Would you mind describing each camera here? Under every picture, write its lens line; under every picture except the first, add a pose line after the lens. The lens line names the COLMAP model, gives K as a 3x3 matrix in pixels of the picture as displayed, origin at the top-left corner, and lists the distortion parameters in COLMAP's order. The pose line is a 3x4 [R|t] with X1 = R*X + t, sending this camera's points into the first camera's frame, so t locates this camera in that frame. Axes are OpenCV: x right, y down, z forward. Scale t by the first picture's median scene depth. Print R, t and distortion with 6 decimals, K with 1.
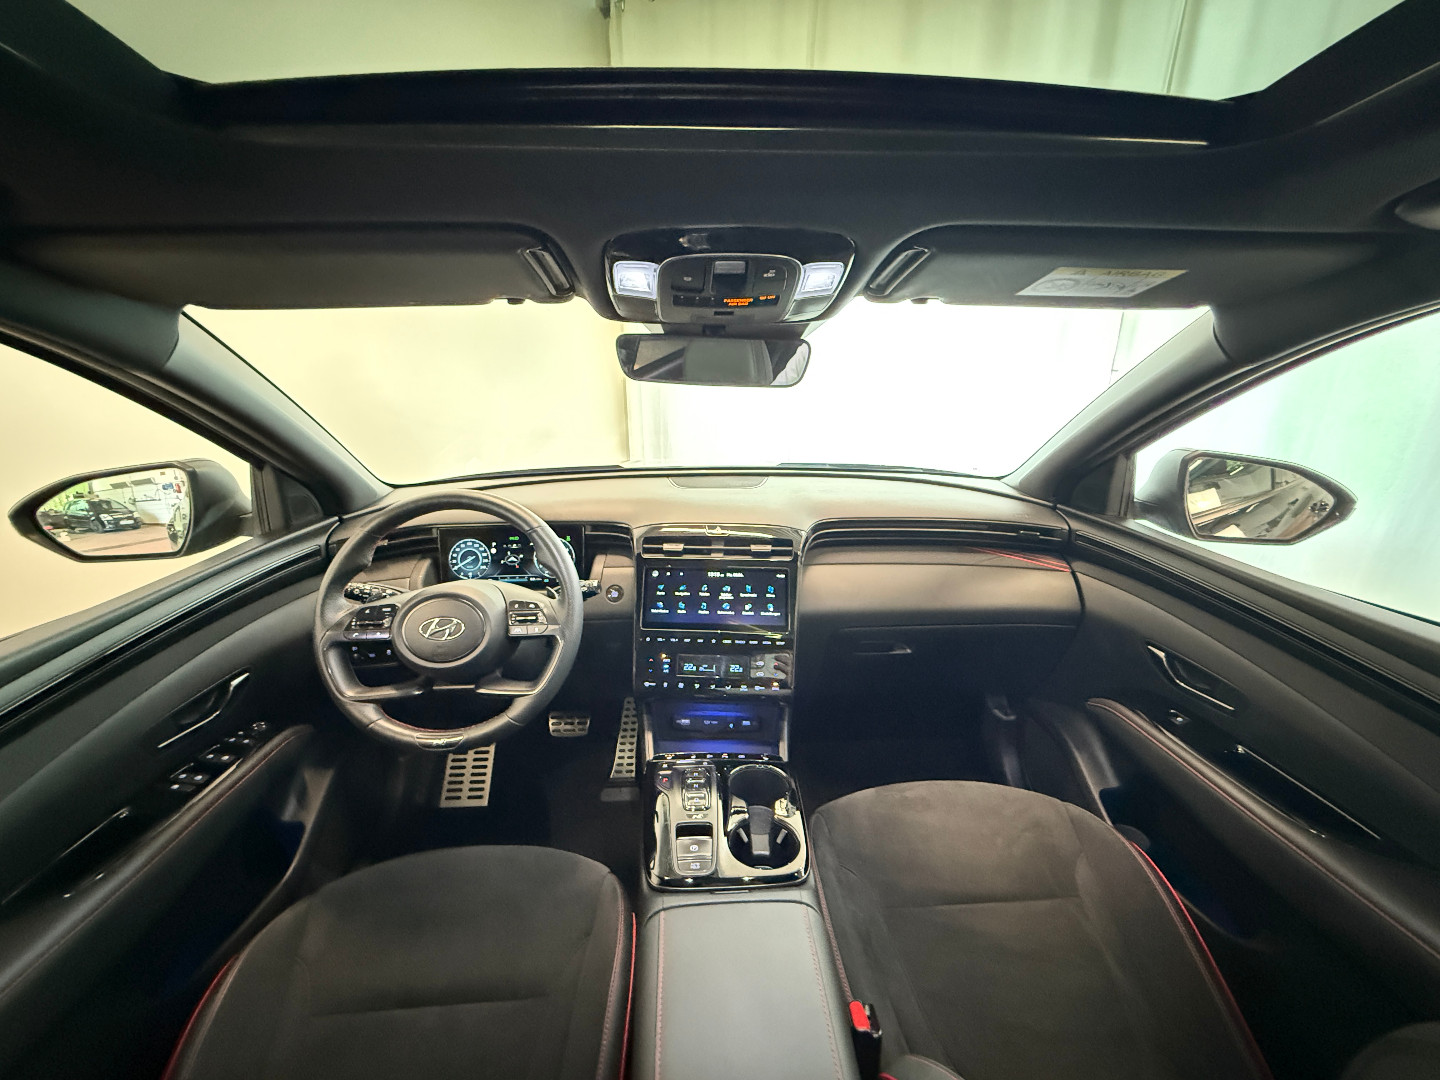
lens RADIAL K [[591.1, 0, 729.9], [0, 591.1, 529.9], [0, 0, 1]] dist [0.000838, -0.000326]
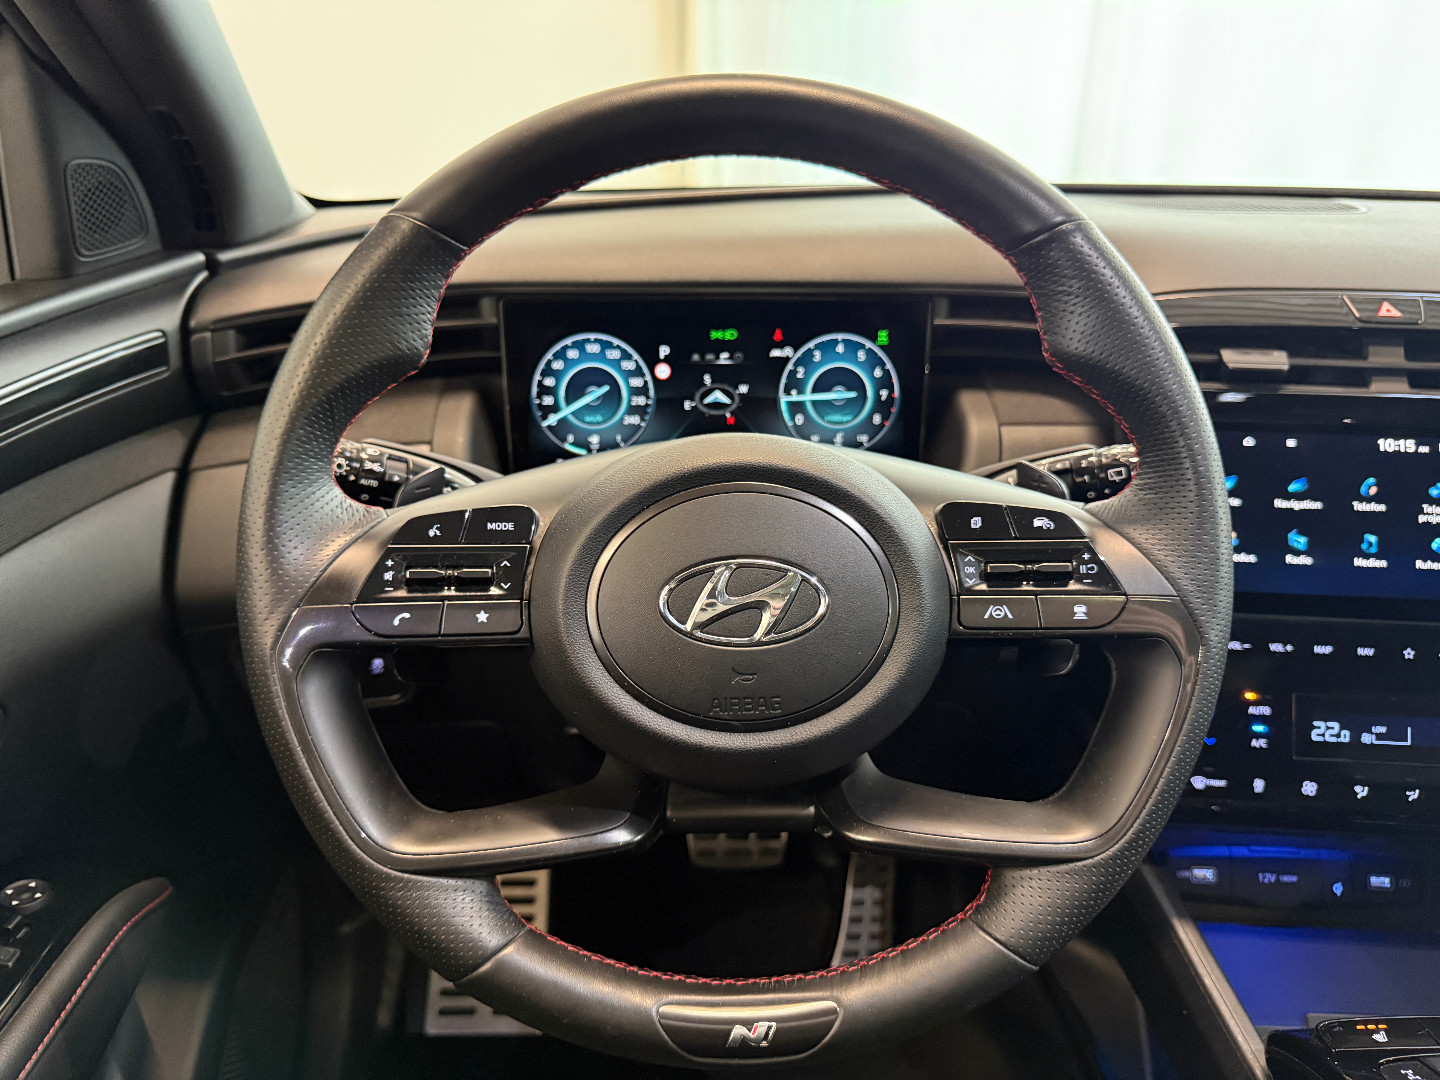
lens RADIAL K [[1048.4, 0, 724.3], [0, 1048.4, 539.9], [0, 0, 1]] dist [0.011805, -0.019777]
pose [[0.999721, 0.018113, -0.015185, -0.378319], [-0.016448, 0.994503, 0.103405, 0.073236], [0.016975, -0.103127, 0.994523, 0.427092]]
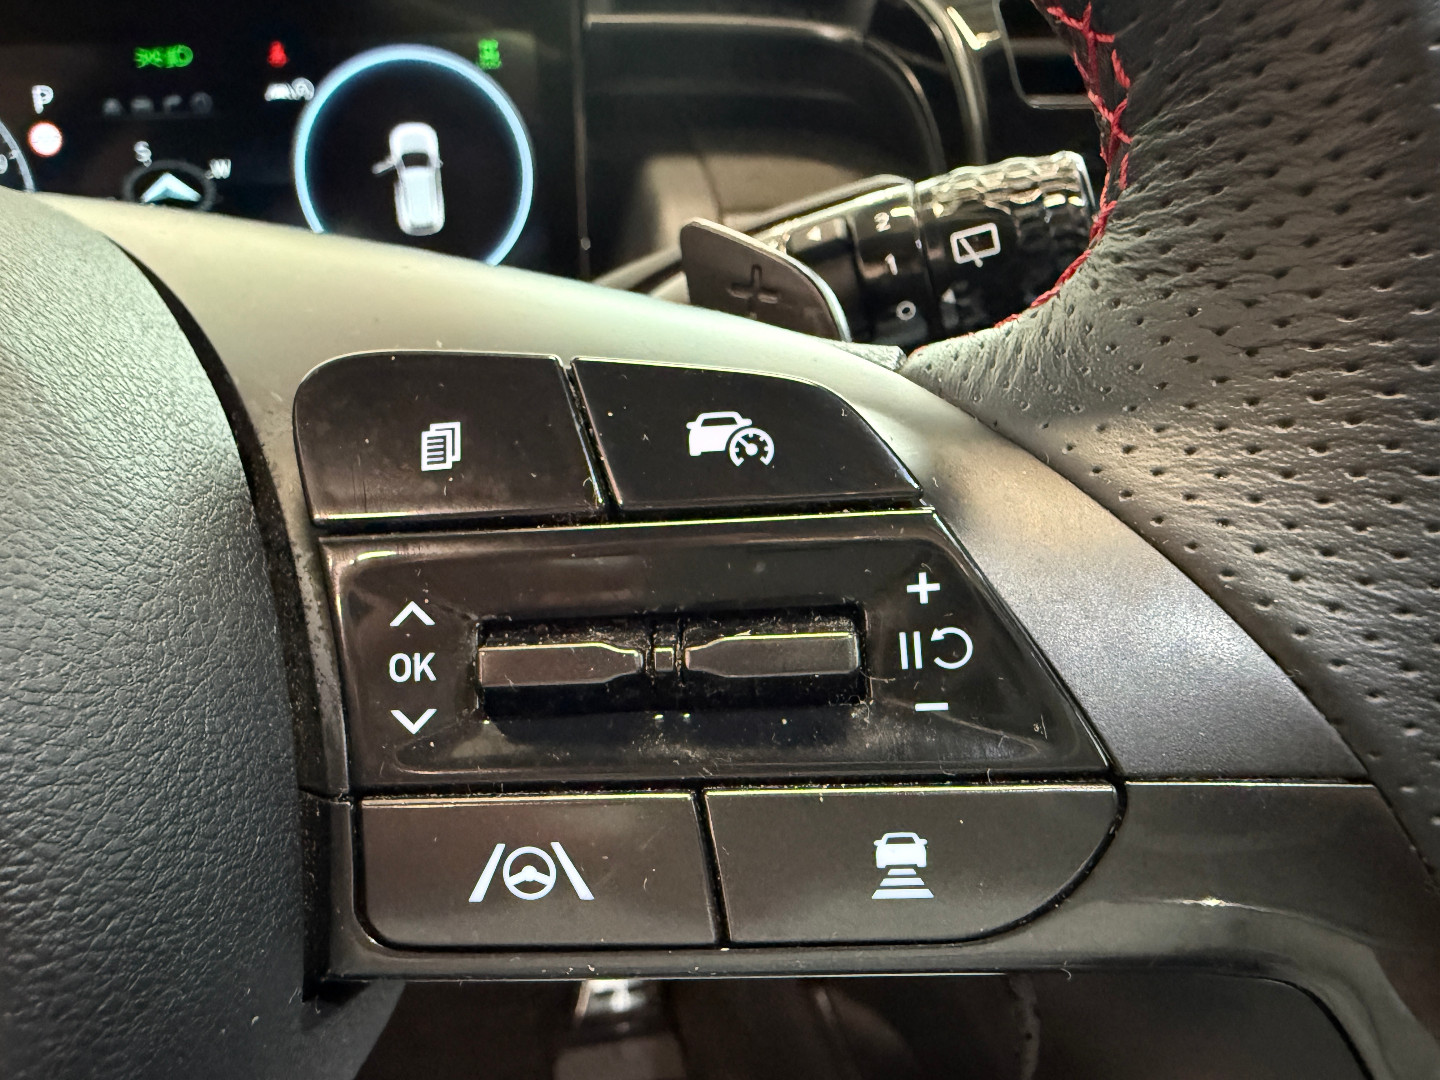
lens RADIAL K [[1048.4, 0, 651.9], [0, 1048.4, 539.2], [0, 0, 1]] dist [0.011805, -0.019777]
pose [[0.993228, -0.066573, 0.095219, -0.284928], [0.044336, 0.974713, 0.219017, 0.093936], [-0.107392, -0.213312, 0.971064, 0.718348]]
